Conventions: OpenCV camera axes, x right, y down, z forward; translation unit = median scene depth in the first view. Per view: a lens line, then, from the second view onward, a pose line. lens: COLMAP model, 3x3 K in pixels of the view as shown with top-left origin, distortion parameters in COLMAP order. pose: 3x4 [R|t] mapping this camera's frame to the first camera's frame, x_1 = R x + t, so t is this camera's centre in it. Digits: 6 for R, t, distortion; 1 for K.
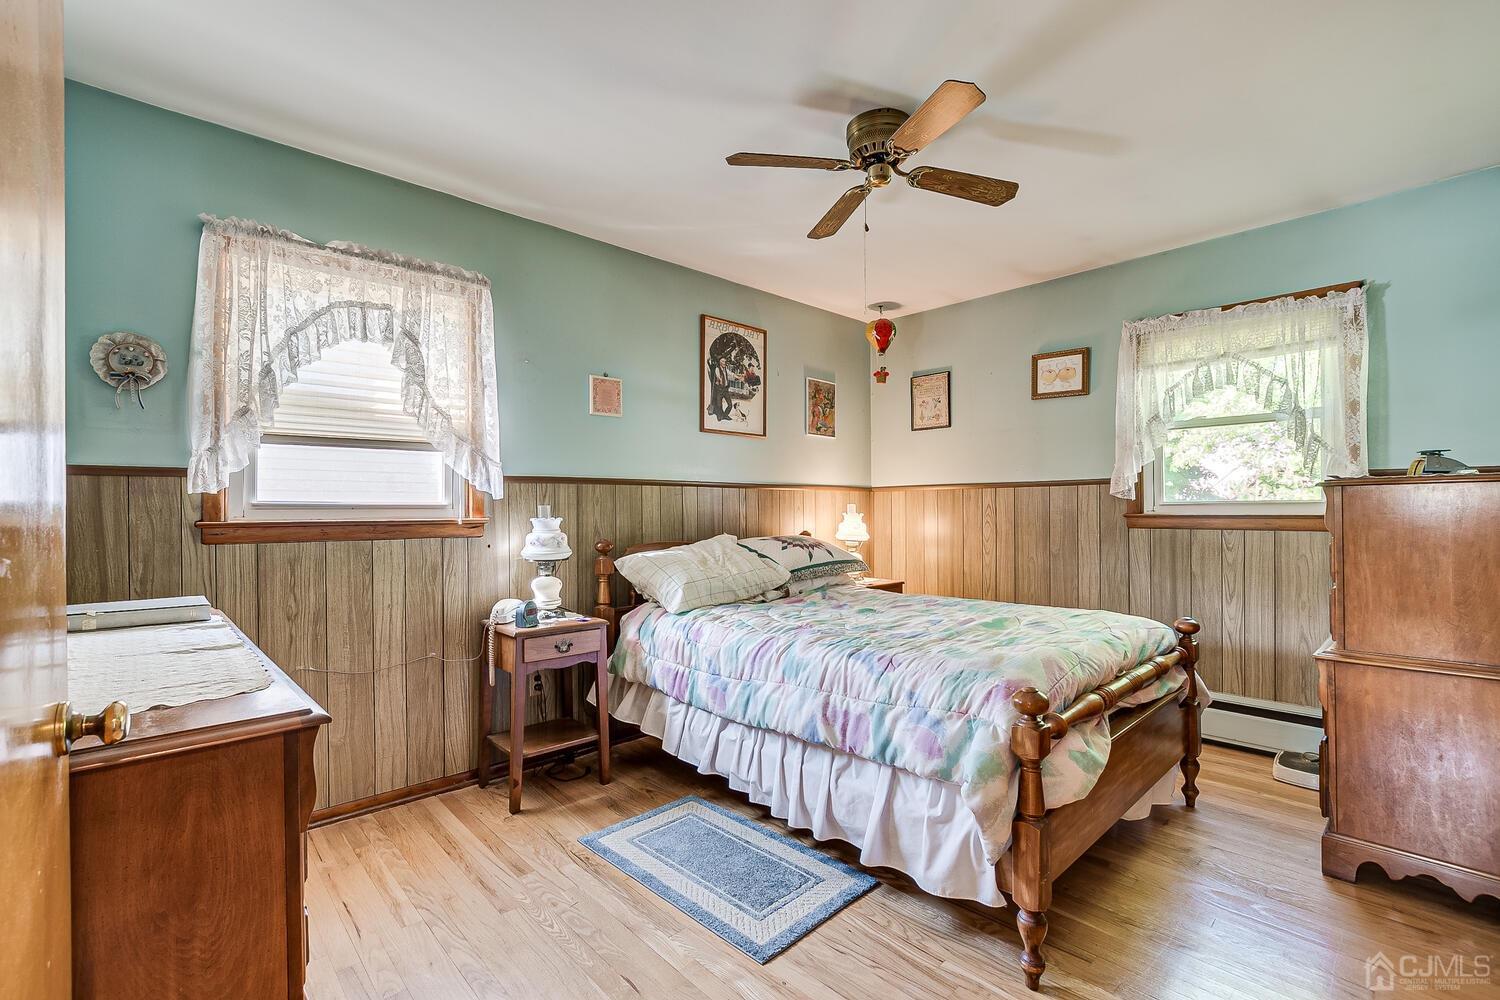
lens RADIAL K [[657.3, 0, 743.6], [0, 657.3, 507.2], [0, 0, 1]] dist [-0.009043, 0.000547]
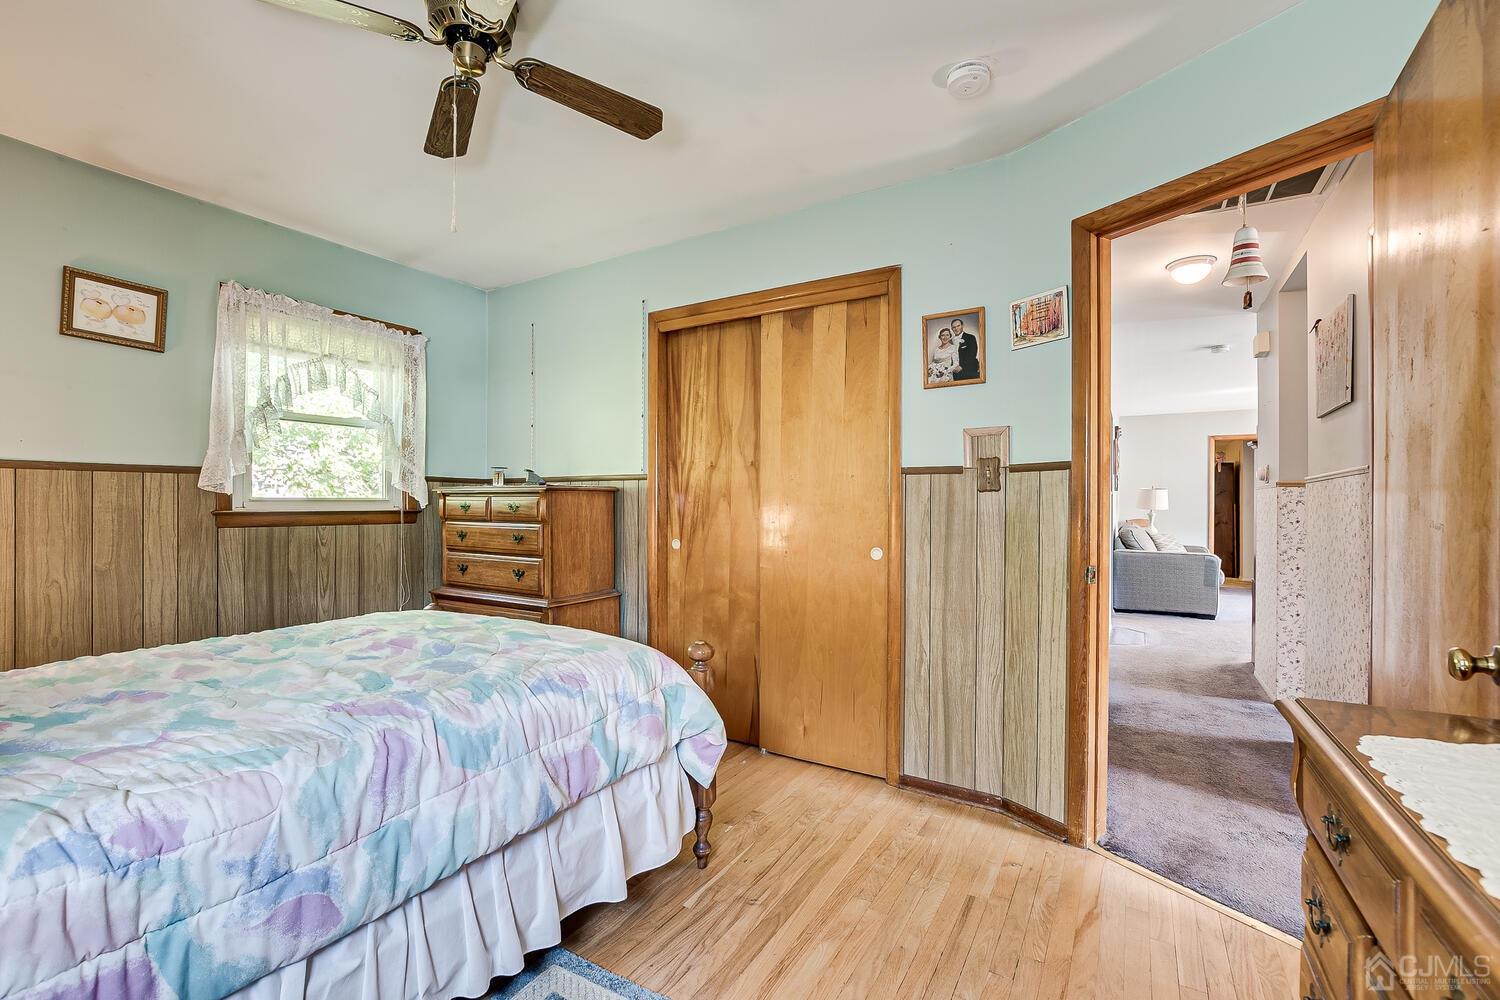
lens RADIAL K [[657.3, 0, 743.6], [0, 657.3, 507.2], [0, 0, 1]] dist [-0.009043, 0.000547]
pose [[-0.270706, -0.000887, 0.962662, -0.398482], [-0.004248, 0.999991, -0.000273, 0.002990], [-0.962653, -0.004163, -0.270707, 0.593502]]
